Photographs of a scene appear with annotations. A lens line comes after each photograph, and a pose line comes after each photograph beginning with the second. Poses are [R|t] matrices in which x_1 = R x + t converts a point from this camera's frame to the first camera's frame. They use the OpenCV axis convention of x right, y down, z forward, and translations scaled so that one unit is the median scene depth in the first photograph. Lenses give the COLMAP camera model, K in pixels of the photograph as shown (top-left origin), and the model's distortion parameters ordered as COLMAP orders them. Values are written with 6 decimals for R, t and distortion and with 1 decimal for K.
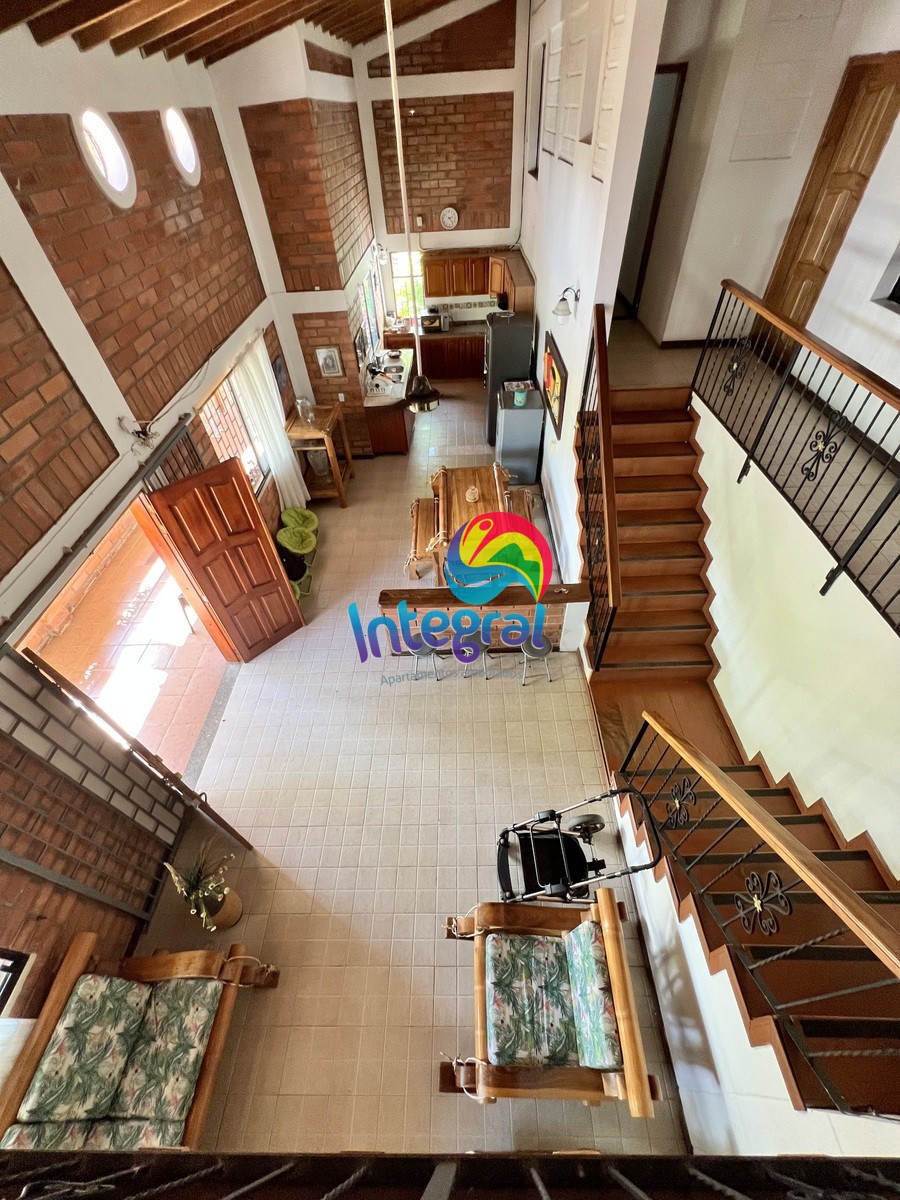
lens RADIAL K [[481.7, 0, 451.9], [0, 481.7, 599.3], [0, 0, 1]] dist [-0.003549, 0.001022]
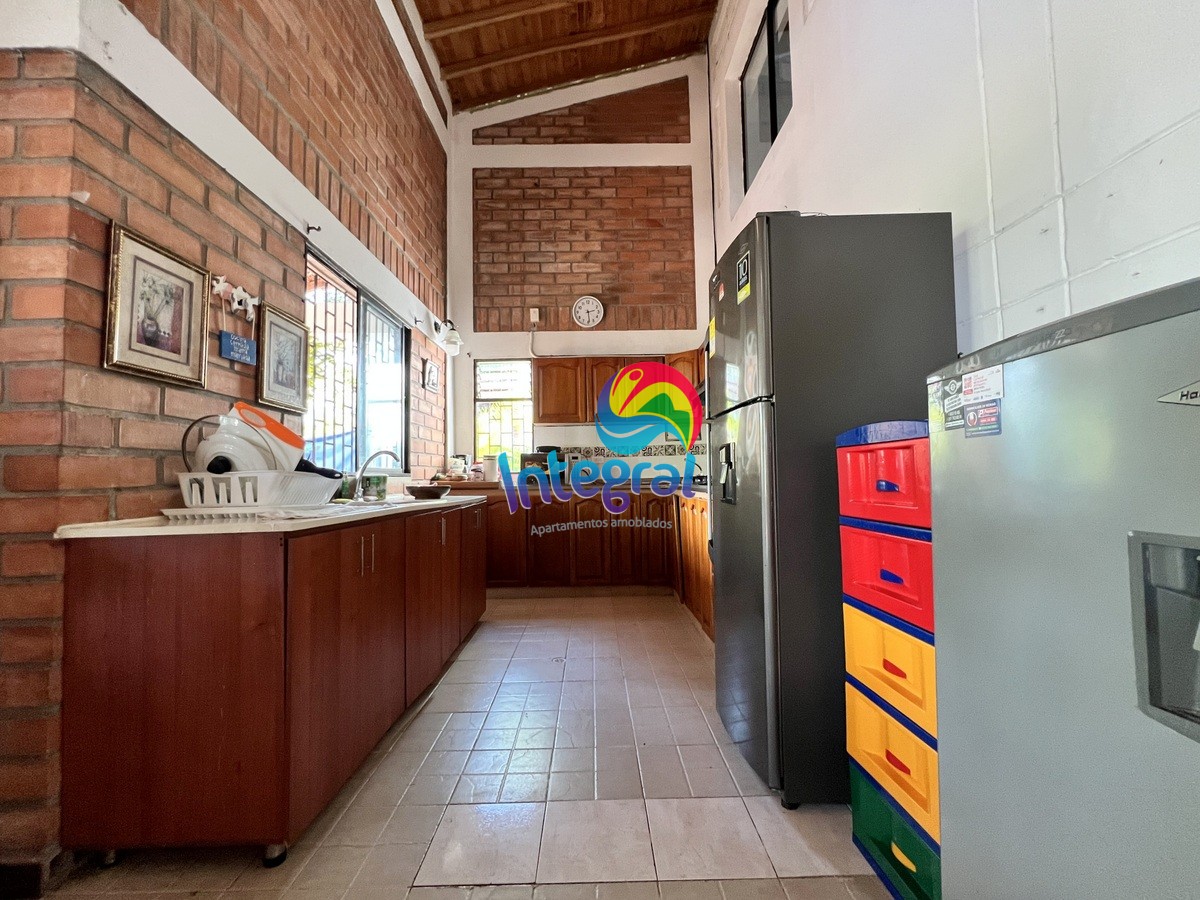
lens RADIAL K [[487.7, 0, 600.2], [0, 487.7, 449.7], [0, 0, 1]] dist [-0.002008, -0.000089]
pose [[0.999405, 0.030306, 0.016470, 0.006696], [-0.007315, 0.652867, -0.757437, -0.403942], [-0.033708, 0.756866, 0.652700, 1.168098]]
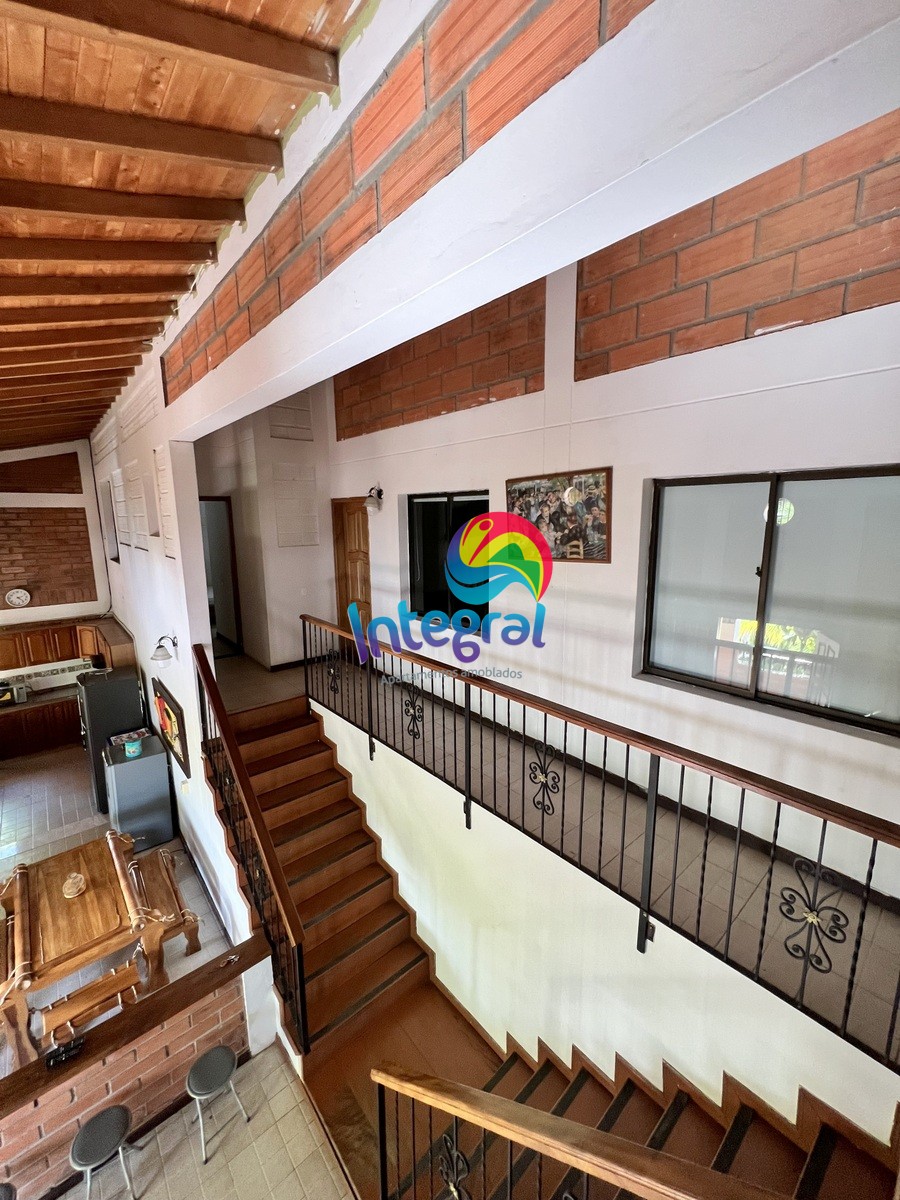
lens RADIAL K [[481.7, 0, 454.1], [0, 481.7, 596.1], [0, 0, 1]] dist [-0.003549, 0.001022]
pose [[0.751711, -0.071273, 0.655630, 0.030808], [0.455278, 0.775325, -0.437713, 0.024966], [-0.477129, 0.627527, 0.615270, -0.002117]]
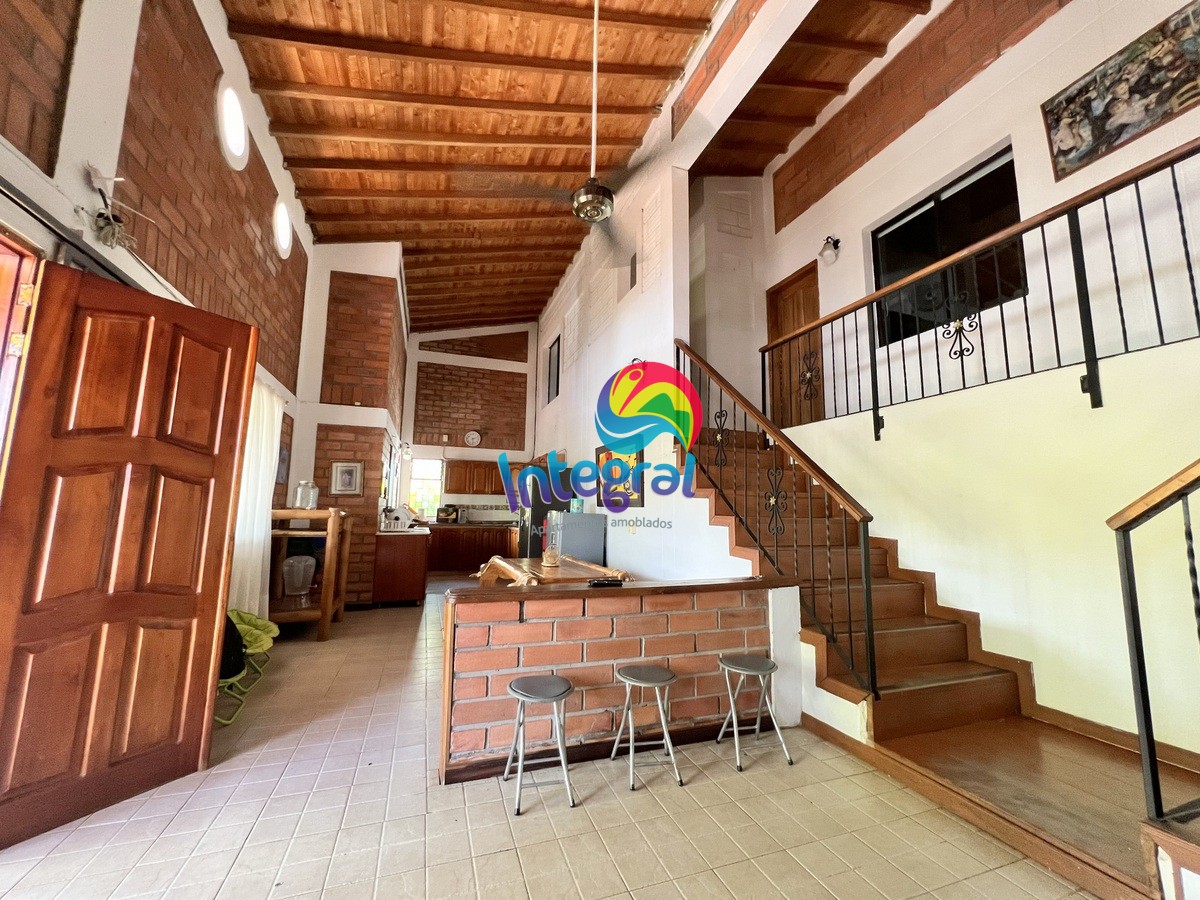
lens RADIAL K [[481.7, 0, 597.9], [0, 481.7, 447.9], [0, 0, 1]] dist [-0.003549, 0.001022]
pose [[0.938563, 0.106073, 0.328403, -0.156119], [0.203371, 0.598811, -0.774640, 0.273169], [-0.278819, 0.793835, 0.540449, 0.481222]]
